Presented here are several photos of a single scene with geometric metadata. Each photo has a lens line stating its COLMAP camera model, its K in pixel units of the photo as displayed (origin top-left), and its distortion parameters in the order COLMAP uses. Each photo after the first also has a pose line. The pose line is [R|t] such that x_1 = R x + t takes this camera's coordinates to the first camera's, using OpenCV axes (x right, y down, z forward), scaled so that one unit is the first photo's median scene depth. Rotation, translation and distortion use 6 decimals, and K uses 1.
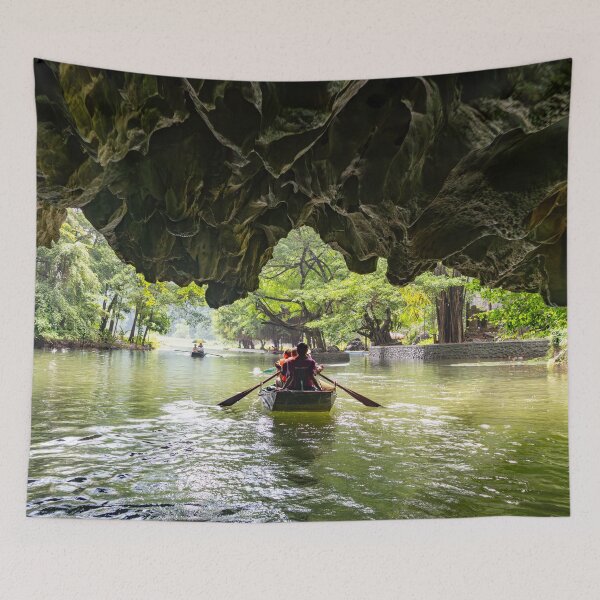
lens RADIAL K [[1466.4, 0, 300.0], [0, 1466.4, 300.0], [0, 0, 1]] dist [0.371731, -0.322956]
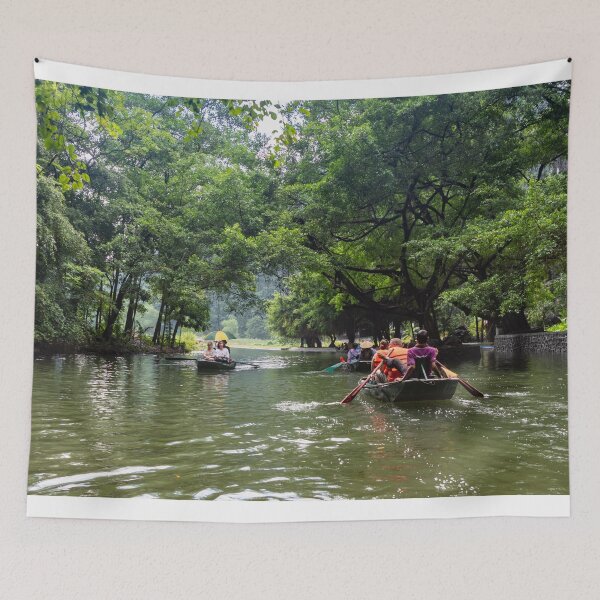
lens RADIAL K [[1466.4, 0, 300.0], [0, 1466.4, 300.0], [0, 0, 1]] dist [0.371731, -0.322956]
pose [[0.998442, -0.045971, -0.031615, -0.022120], [0.045954, 0.998943, -0.001273, 0.011389], [0.031640, -0.000181, 0.999499, 0.292832]]
